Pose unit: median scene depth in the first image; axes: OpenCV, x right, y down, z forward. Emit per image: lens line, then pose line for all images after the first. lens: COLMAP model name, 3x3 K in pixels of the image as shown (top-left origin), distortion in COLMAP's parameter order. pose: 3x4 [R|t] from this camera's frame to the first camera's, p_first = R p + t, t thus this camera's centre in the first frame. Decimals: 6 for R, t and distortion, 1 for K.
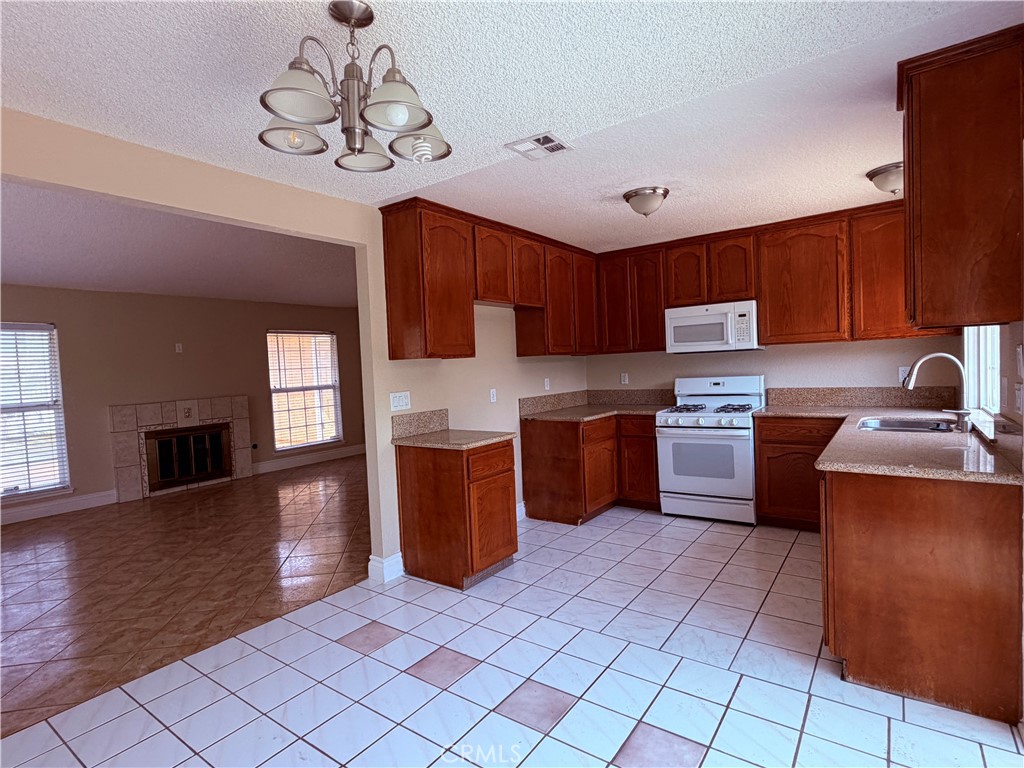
lens RADIAL K [[527.6, 0, 512.0], [0, 527.6, 384.0], [0, 0, 1]] dist [0.001083, 0.000295]
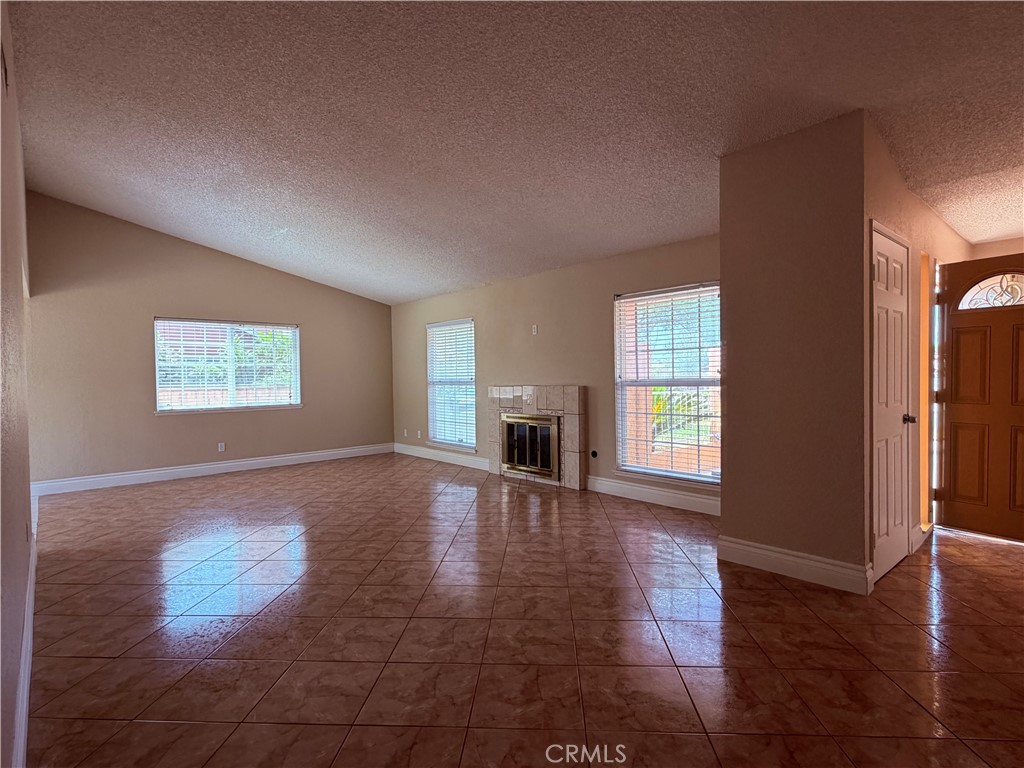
lens RADIAL K [[527.6, 0, 512.0], [0, 527.6, 384.0], [0, 0, 1]] dist [0.001083, 0.000295]
pose [[-0.210259, 0.071760, -0.975009, 0.259365], [-0.004032, 0.997230, 0.074265, -0.036523], [0.977637, 0.019546, -0.209387, 1.016892]]
